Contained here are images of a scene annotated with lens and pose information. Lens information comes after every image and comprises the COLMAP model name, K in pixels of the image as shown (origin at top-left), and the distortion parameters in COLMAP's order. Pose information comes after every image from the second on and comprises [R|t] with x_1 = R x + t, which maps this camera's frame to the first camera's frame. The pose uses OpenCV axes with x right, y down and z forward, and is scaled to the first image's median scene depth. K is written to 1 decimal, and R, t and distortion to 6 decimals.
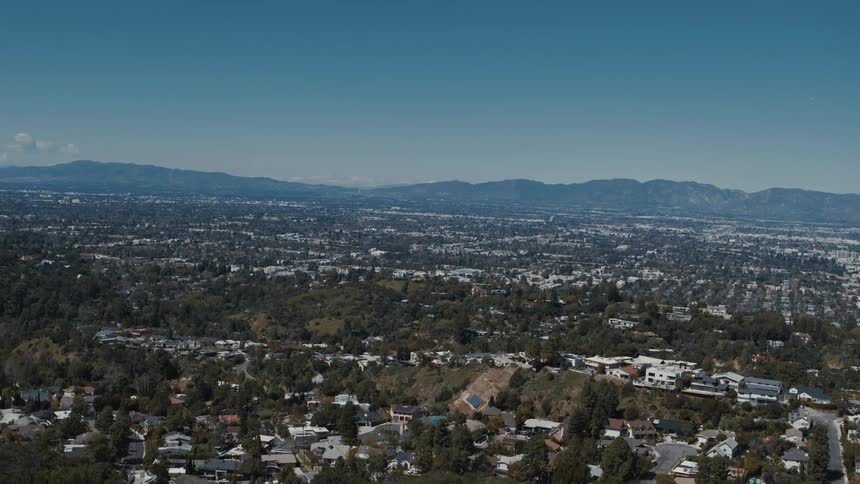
lens RADIAL K [[944.6, 0, 429.4], [0, 944.6, 243.6], [0, 0, 1]] dist [-0.140328, 0.000000]
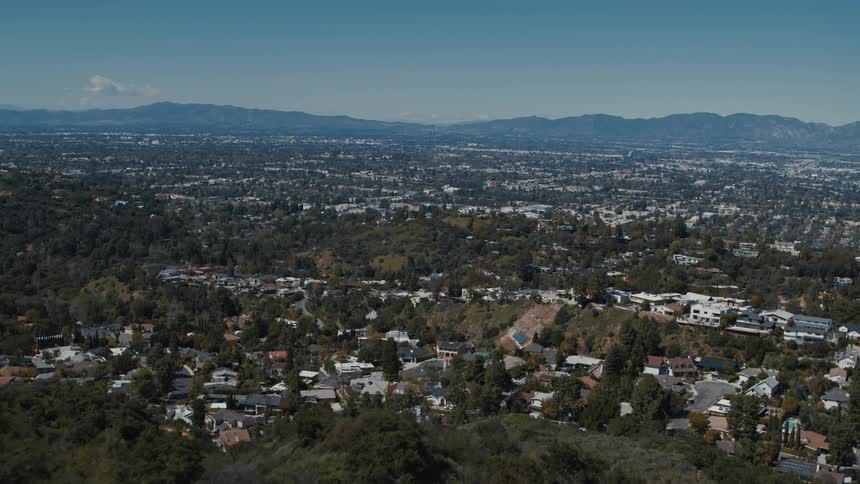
lens RADIAL K [[944.6, 0, 430.3], [0, 944.6, 244.9], [0, 0, 1]] dist [-0.140328, 0.000000]
pose [[0.996595, -0.004620, -0.082328, 0.016561], [0.010230, 0.997643, 0.067851, 0.000262], [0.081821, -0.068463, 0.994293, 0.002369]]
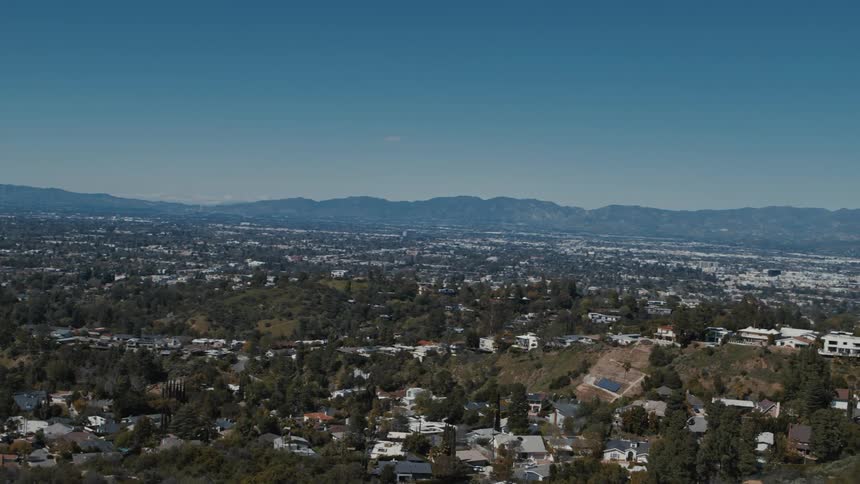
lens RADIAL K [[944.6, 0, 426.8], [0, 944.6, 240.3], [0, 0, 1]] dist [-0.140328, 0.000000]
pose [[0.986310, -0.002226, 0.164890, -0.118856], [0.005948, 0.999739, -0.022081, 0.024710], [-0.164797, 0.022759, 0.986065, 0.083808]]
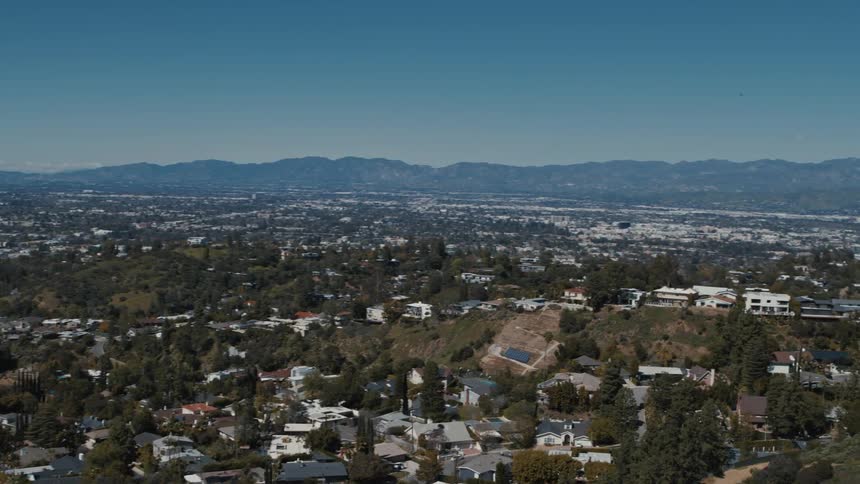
lens RADIAL K [[944.6, 0, 426.4], [0, 944.6, 241.4], [0, 0, 1]] dist [-0.140328, 0.000000]
pose [[0.947310, -0.042297, 0.317514, -0.125746], [0.036303, 0.999034, 0.024775, 0.023002], [-0.318255, -0.011943, 0.947930, 0.127580]]
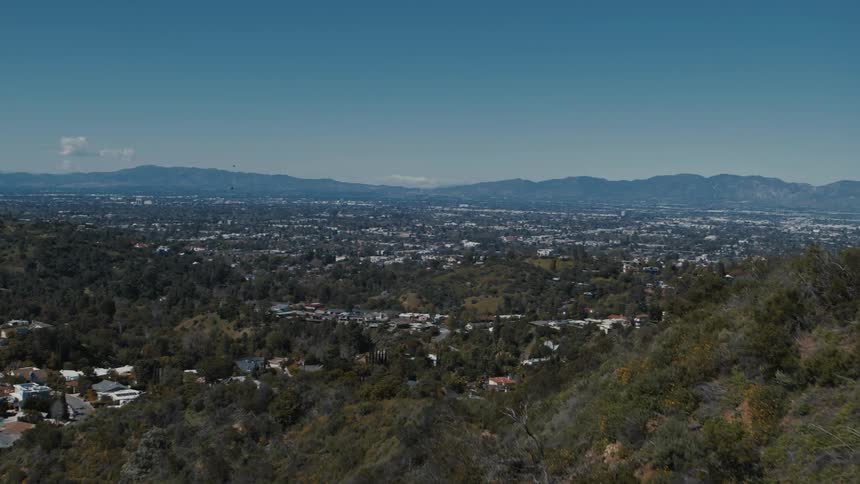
lens RADIAL K [[944.6, 0, 430.0], [0, 944.6, 239.4], [0, 0, 1]] dist [-0.140328, 0.000000]
pose [[0.997937, -0.013901, -0.062682, -0.104496], [0.013621, 0.999895, -0.004906, 0.026612], [0.062744, 0.004043, 0.998021, 0.049960]]
